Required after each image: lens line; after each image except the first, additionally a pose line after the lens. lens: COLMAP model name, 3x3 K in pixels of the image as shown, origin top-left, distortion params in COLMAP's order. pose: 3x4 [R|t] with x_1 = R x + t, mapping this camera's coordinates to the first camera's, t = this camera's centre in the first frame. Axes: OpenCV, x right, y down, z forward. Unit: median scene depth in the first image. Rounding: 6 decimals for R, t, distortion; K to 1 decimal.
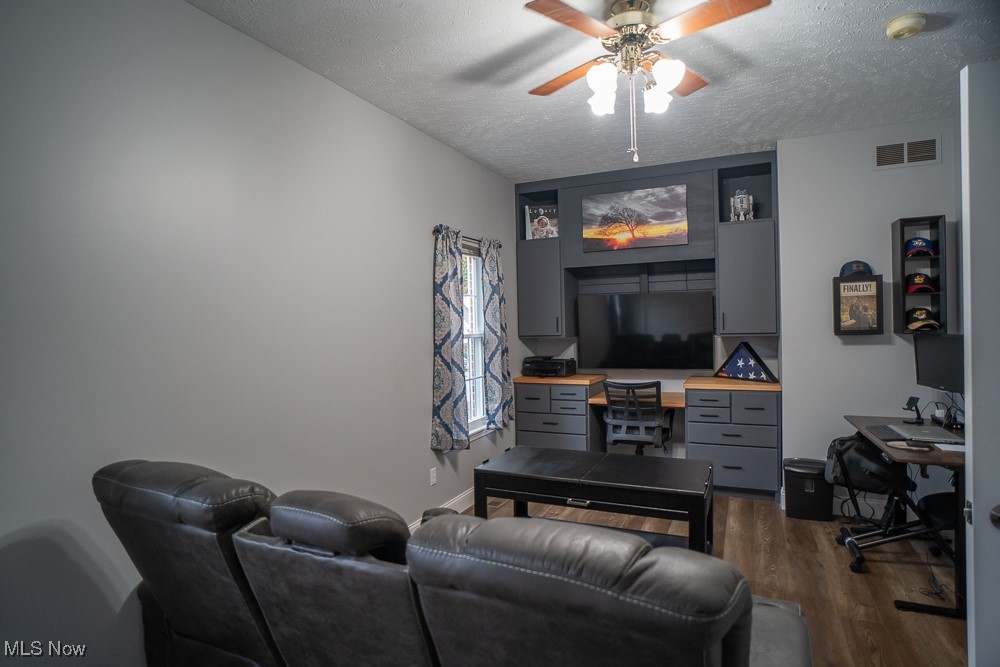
lens RADIAL K [[545.5, 0, 500.0], [0, 545.5, 333.5], [0, 0, 1]] dist [-0.045060, 0.000558]
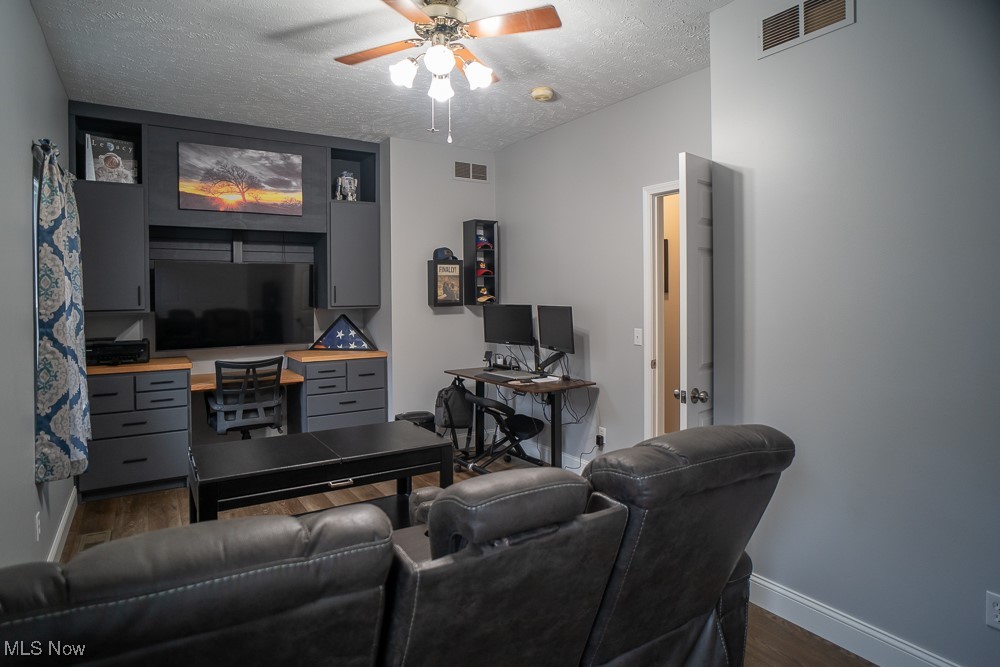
lens RADIAL K [[556.4, 0, 503.5], [0, 556.4, 301.6], [0, 0, 1]] dist [-0.037059, 0.001356]
pose [[0.531724, 0.006803, 0.846891, -0.312308], [0.011266, 0.999822, -0.015105, 0.010588], [-0.846843, 0.017573, 0.531553, 0.155548]]
